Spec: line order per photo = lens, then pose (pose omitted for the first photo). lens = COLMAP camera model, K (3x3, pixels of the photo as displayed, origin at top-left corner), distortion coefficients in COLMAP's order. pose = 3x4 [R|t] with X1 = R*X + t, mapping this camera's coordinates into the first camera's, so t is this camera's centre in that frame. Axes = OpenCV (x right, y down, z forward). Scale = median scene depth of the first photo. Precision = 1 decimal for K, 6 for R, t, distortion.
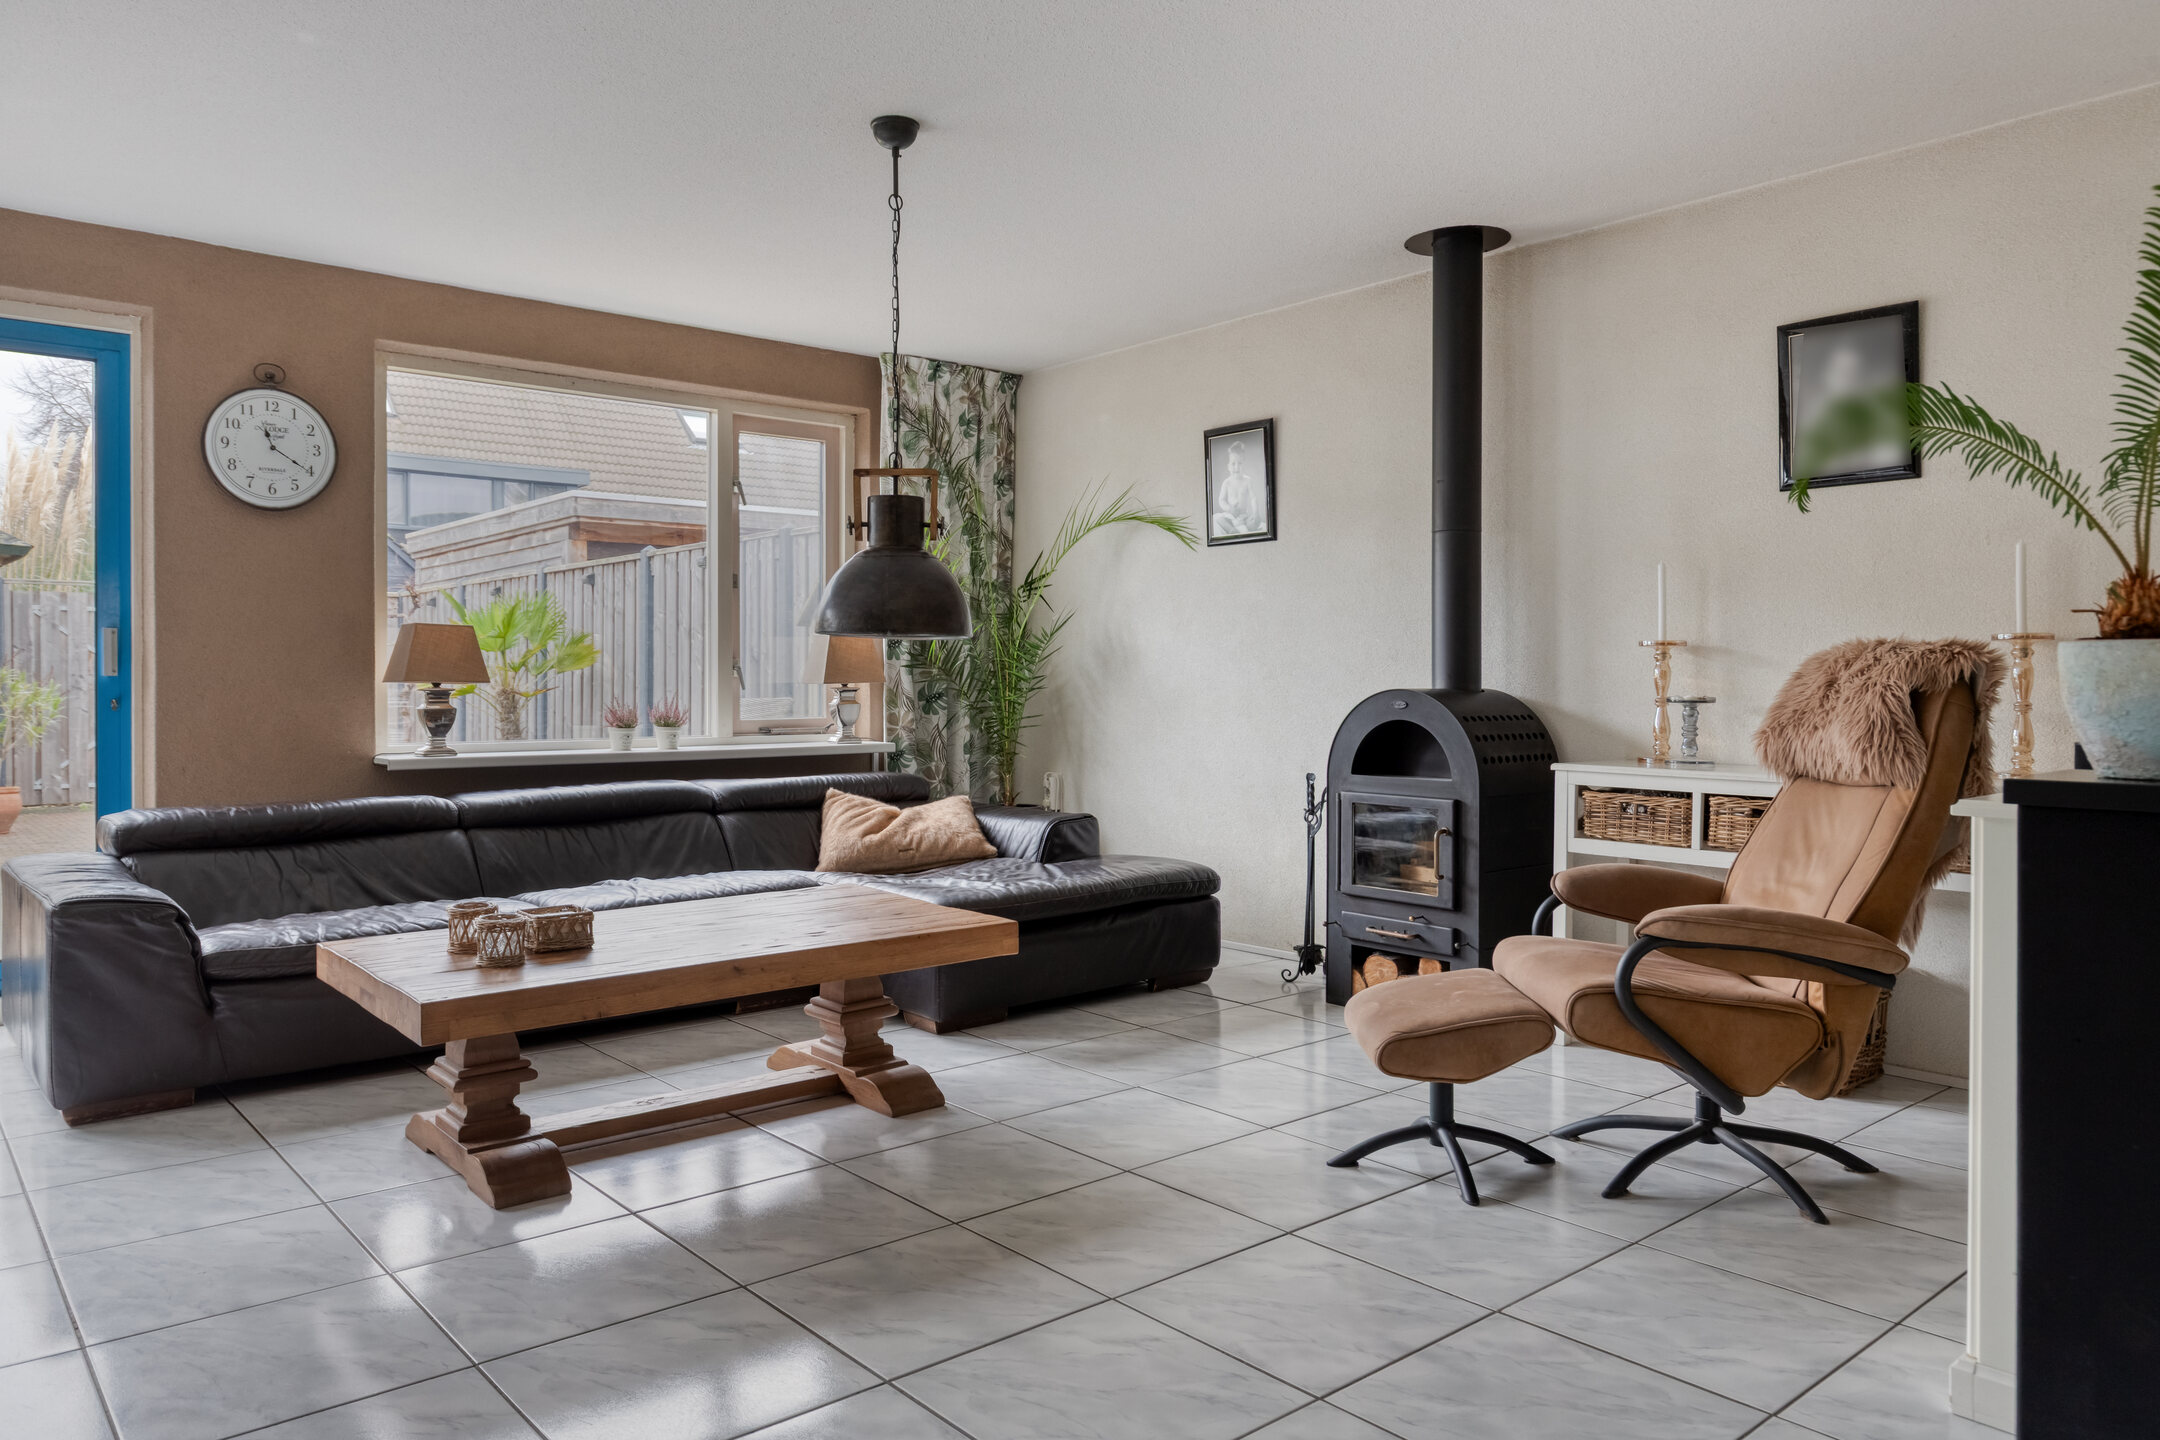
lens RADIAL K [[1458.6, 0, 1076.0], [0, 1458.6, 686.1], [0, 0, 1]] dist [-0.000616, 0.000097]
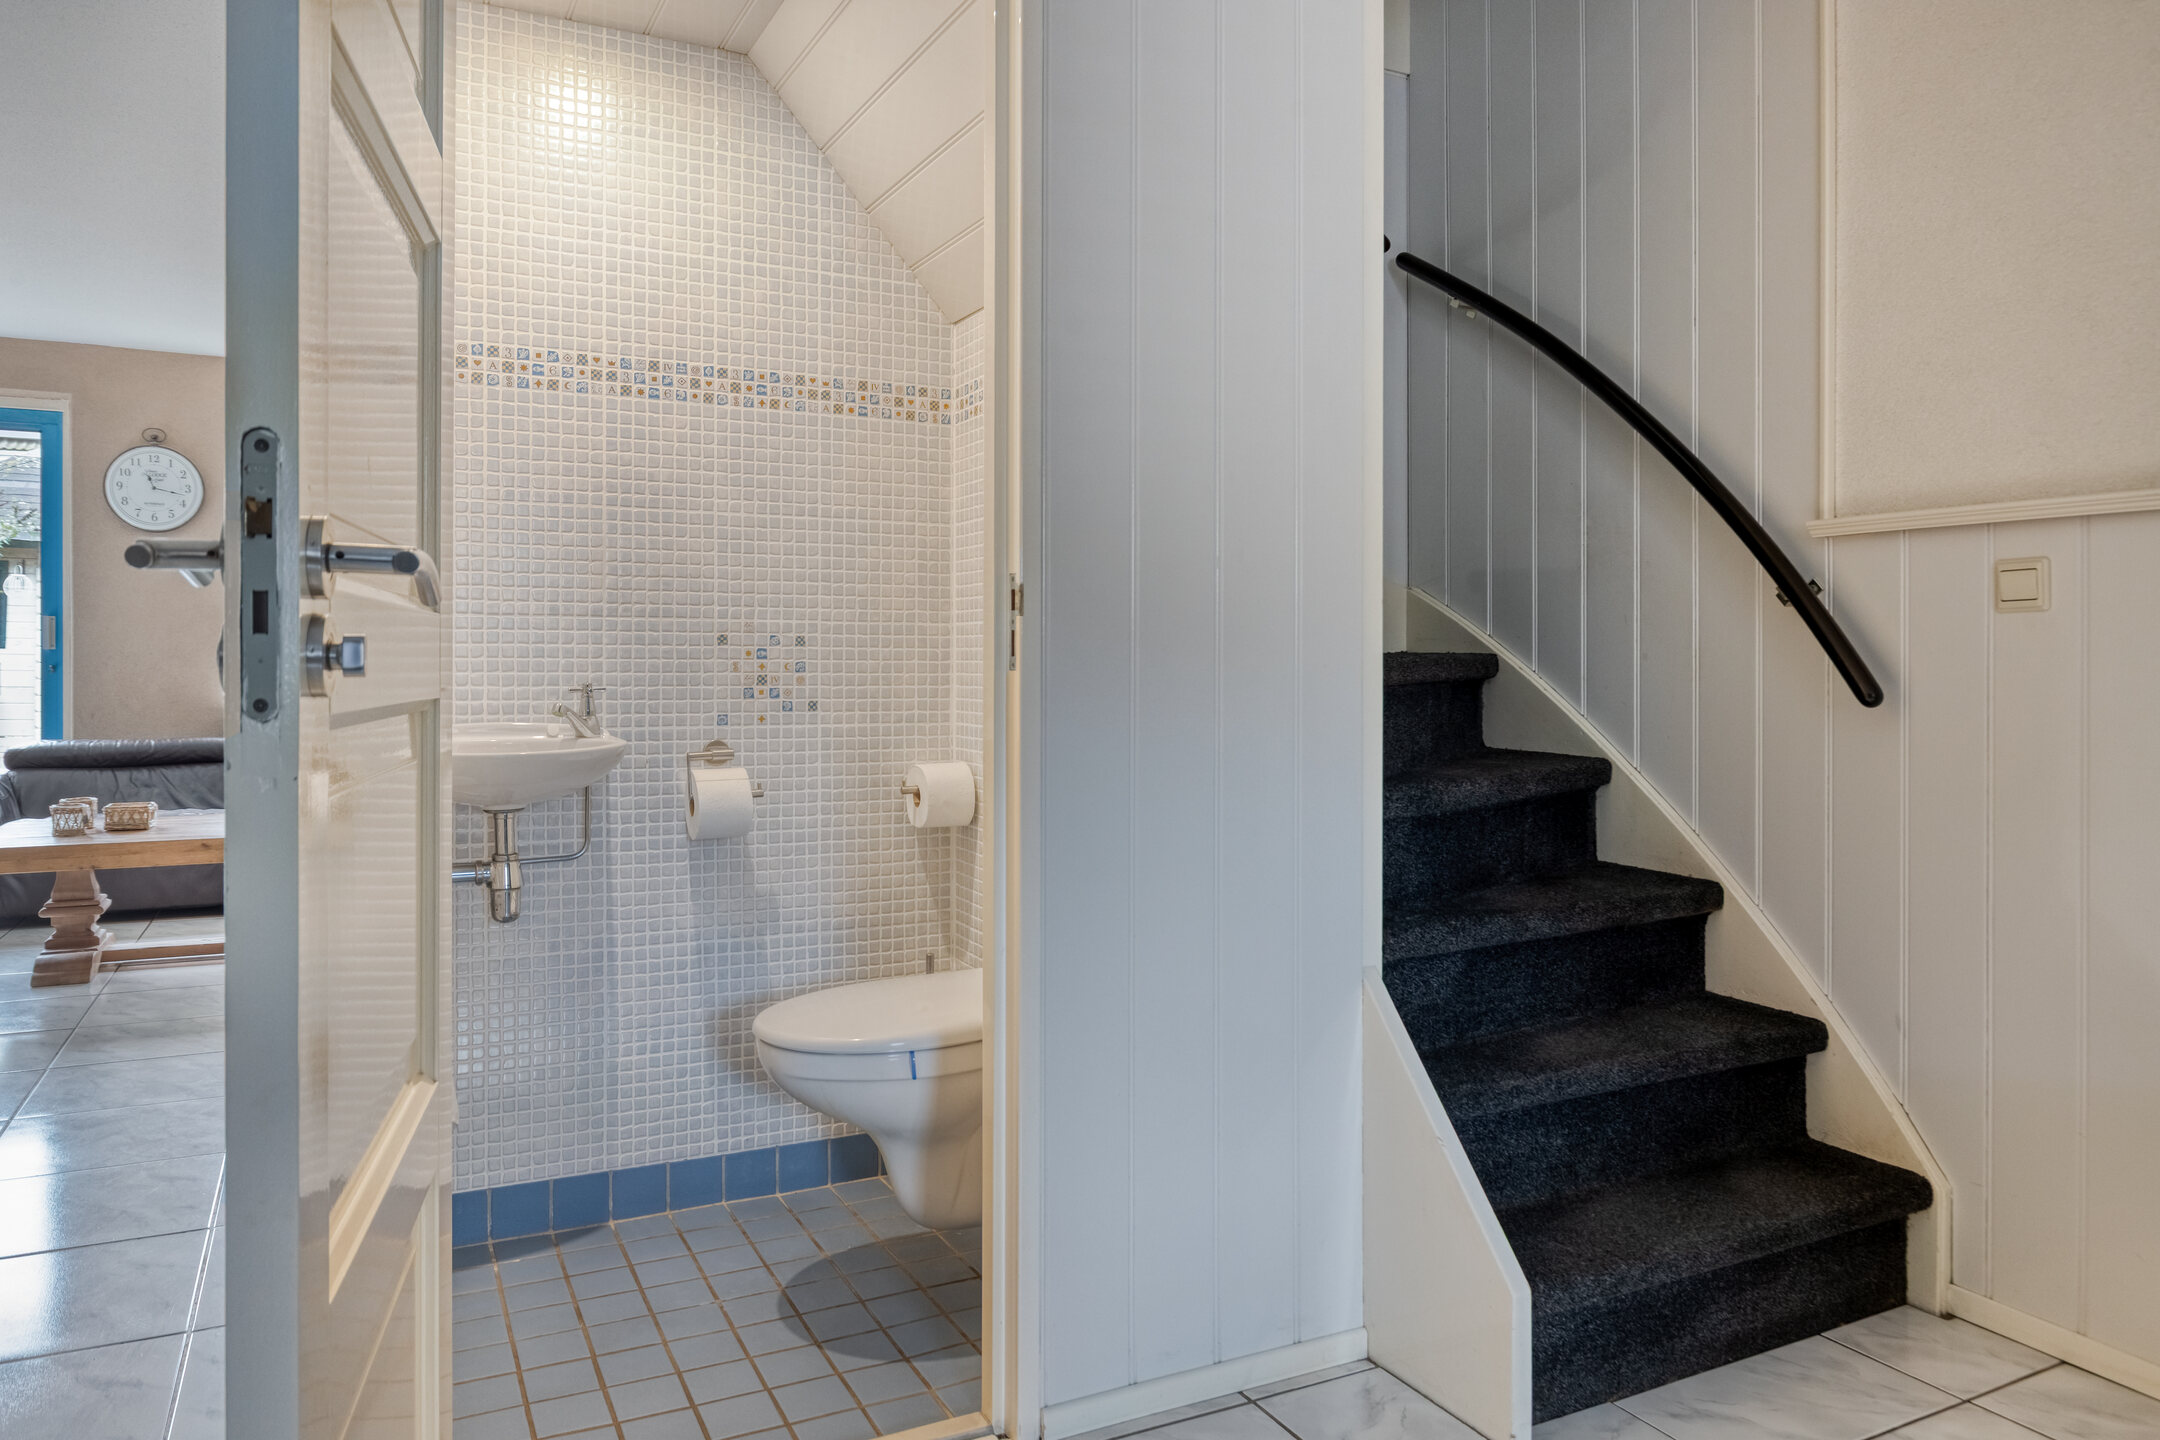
lens RADIAL K [[1458.6, 0, 1076.0], [0, 1458.6, 686.1], [0, 0, 1]] dist [-0.000616, 0.000097]
pose [[0.970343, 0.009481, -0.241545, 0.575770], [-0.006789, 0.999905, 0.011973, 0.004072], [0.241636, -0.009978, 0.970316, -0.133827]]
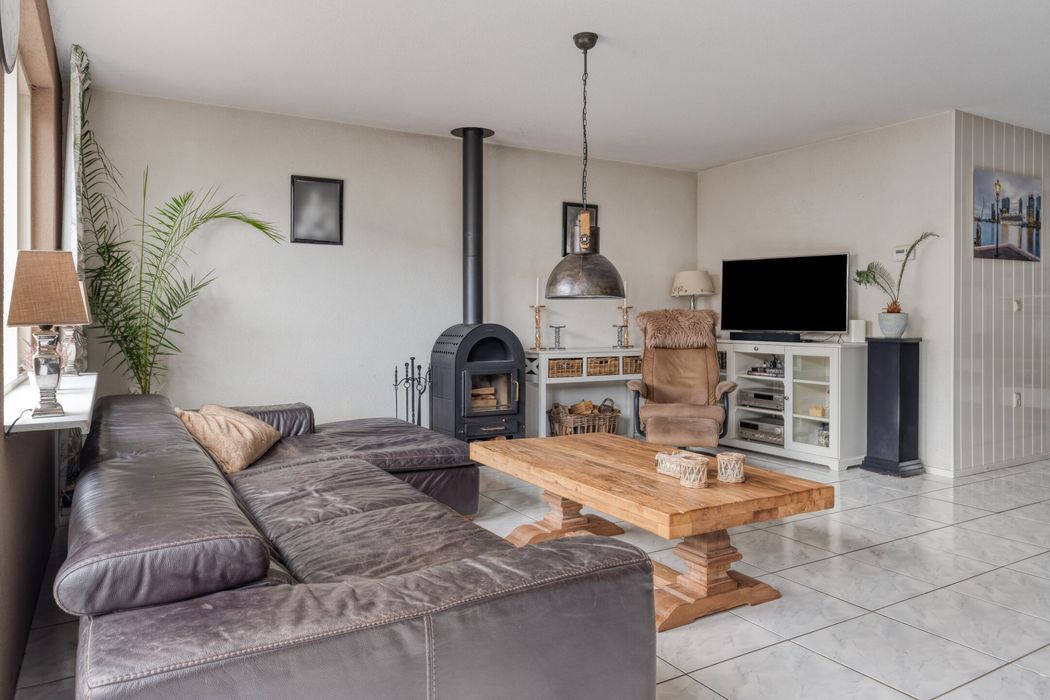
lens RADIAL K [[709.1, 0, 523.0], [0, 709.1, 333.5], [0, 0, 1]] dist [-0.000616, 0.000097]
pose [[0.171042, -0.022938, 0.984997, -0.741436], [0.004719, 0.999737, 0.022462, -0.006537], [-0.985252, 0.000806, 0.171105, 0.635893]]
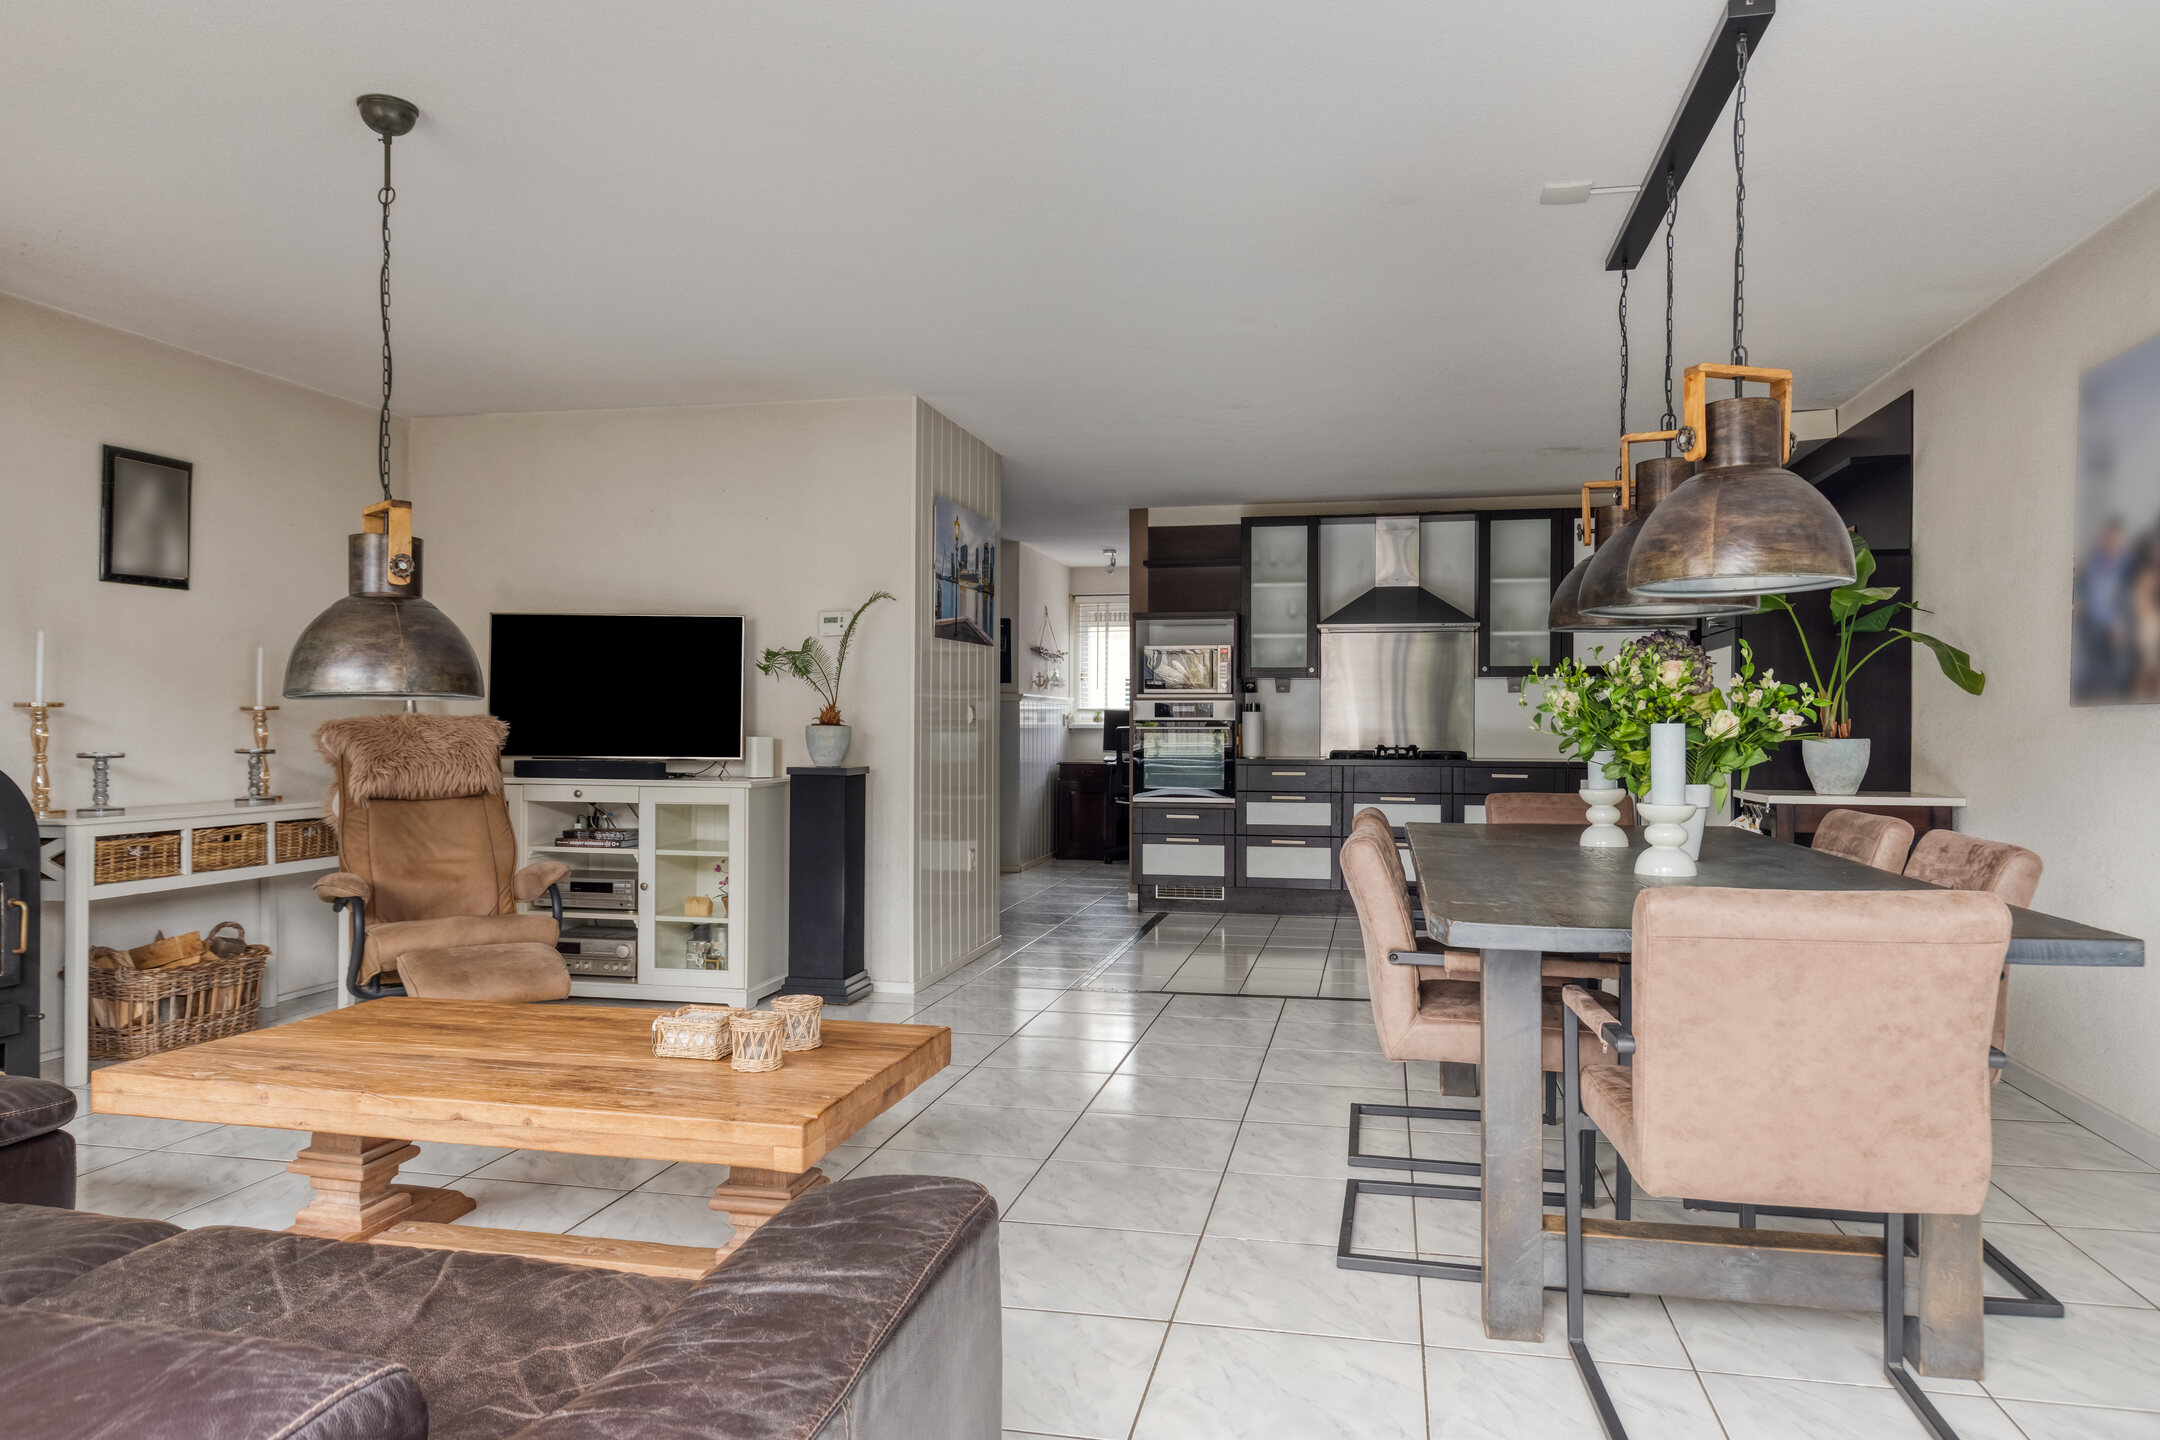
lens RADIAL K [[1407.3, 0, 1079.7], [0, 1407.3, 747.9], [0, 0, 1]] dist [0.007550, 0.000696]
pose [[-0.603865, -0.017340, 0.796898, -0.715688], [-0.000363, 0.999769, 0.021478, -0.015858], [-0.797086, 0.012680, -0.603732, 0.811025]]
